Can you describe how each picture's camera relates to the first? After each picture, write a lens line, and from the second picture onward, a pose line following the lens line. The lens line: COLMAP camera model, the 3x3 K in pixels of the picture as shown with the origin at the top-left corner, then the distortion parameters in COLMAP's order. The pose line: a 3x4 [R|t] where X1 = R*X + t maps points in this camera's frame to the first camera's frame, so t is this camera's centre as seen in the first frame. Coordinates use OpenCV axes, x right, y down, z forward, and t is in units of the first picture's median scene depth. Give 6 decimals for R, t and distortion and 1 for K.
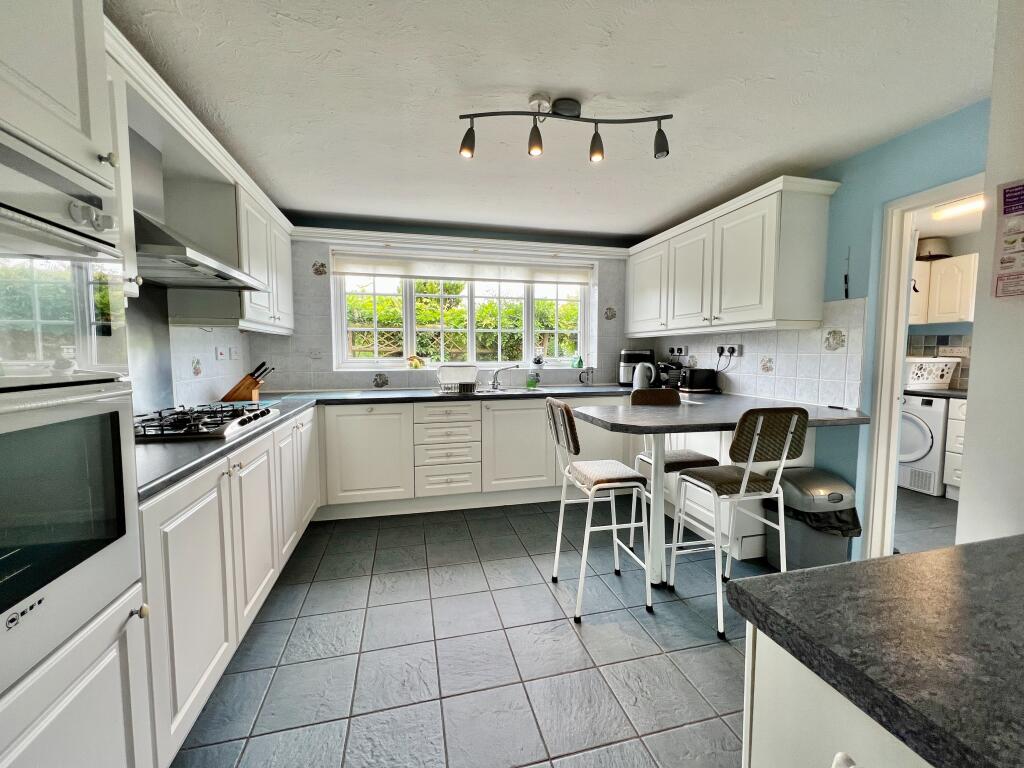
lens RADIAL K [[409.4, 0, 507.6], [0, 409.4, 379.6], [0, 0, 1]] dist [-0.000510, 0.000041]
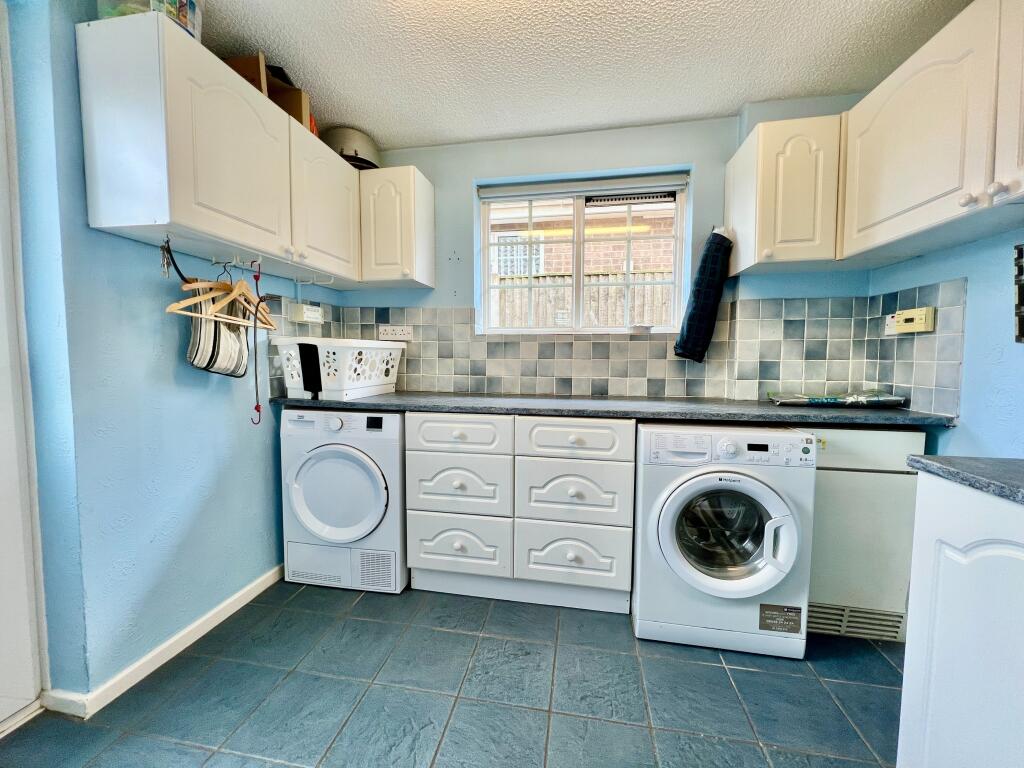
lens RADIAL K [[409.4, 0, 509.3], [0, 409.4, 379.5], [0, 0, 1]] dist [-0.000510, 0.000041]
pose [[0.408446, -0.052050, 0.911297, 0.586983], [0.064875, 0.997503, 0.027897, -0.002897], [-0.910474, 0.047726, 0.410803, 0.590355]]
